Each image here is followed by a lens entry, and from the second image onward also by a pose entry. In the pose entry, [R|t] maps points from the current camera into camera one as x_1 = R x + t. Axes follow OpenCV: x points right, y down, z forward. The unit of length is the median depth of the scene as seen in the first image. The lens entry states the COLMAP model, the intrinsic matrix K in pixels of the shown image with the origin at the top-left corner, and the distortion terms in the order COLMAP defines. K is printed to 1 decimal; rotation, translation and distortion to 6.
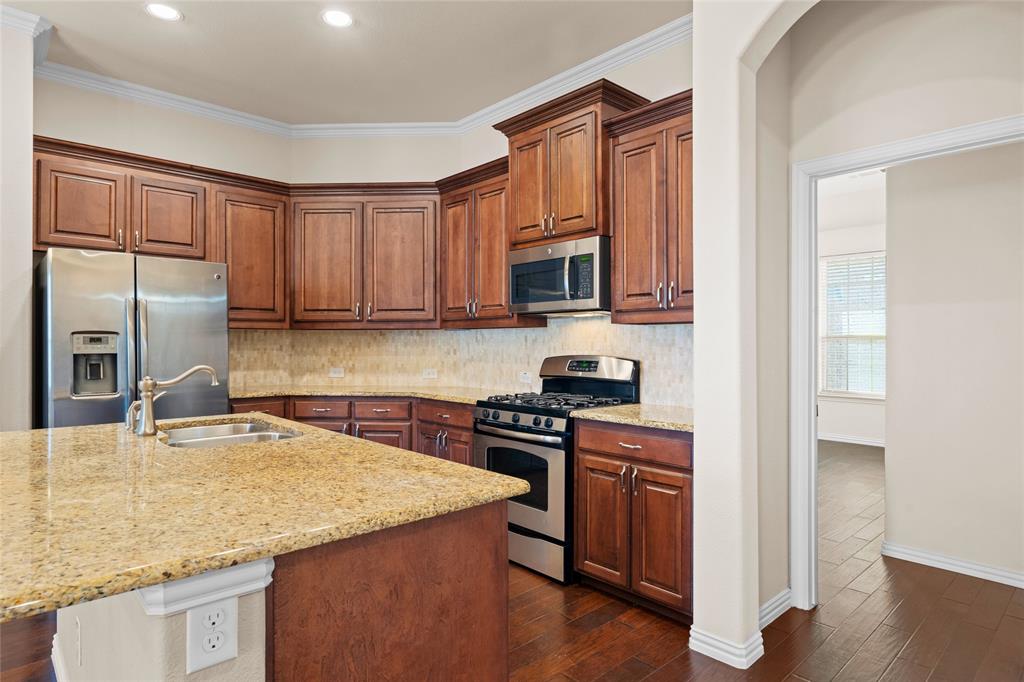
lens RADIAL K [[571.4, 0, 513.2], [0, 571.4, 342.0], [0, 0, 1]] dist [0.002926, 0.000105]
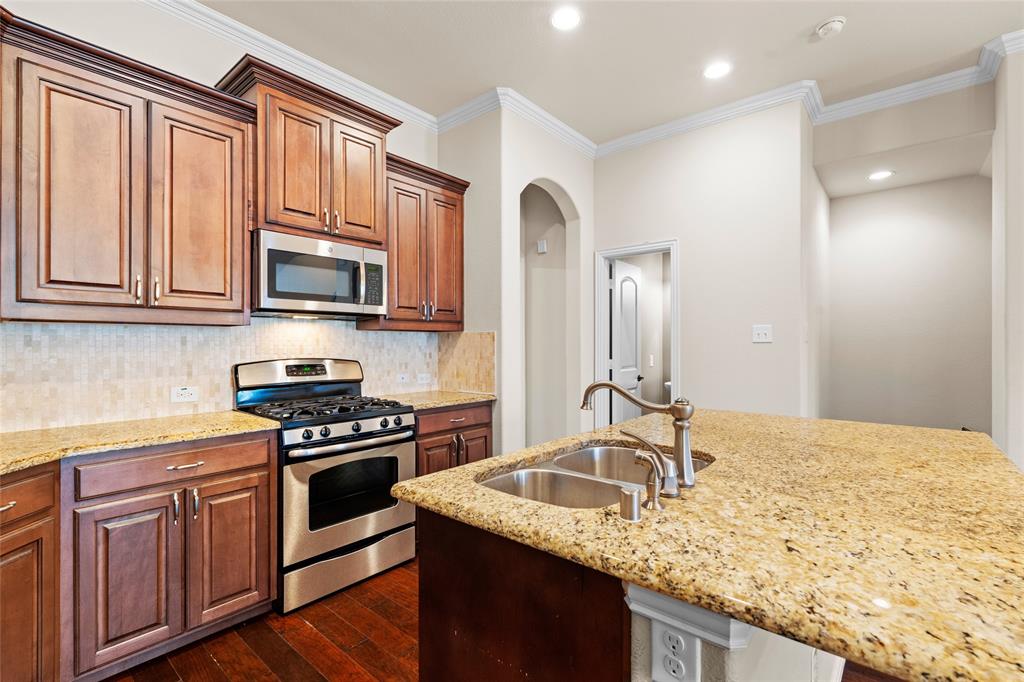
lens RADIAL K [[465.2, 0, 511.3], [0, 465.2, 343.2], [0, 0, 1]] dist [-0.008016, 0.000835]
pose [[-0.120744, 0.002173, 0.992681, -0.761174], [0.000371, 0.999998, -0.002144, -0.001364], [-0.992684, 0.000109, -0.120744, 0.827465]]
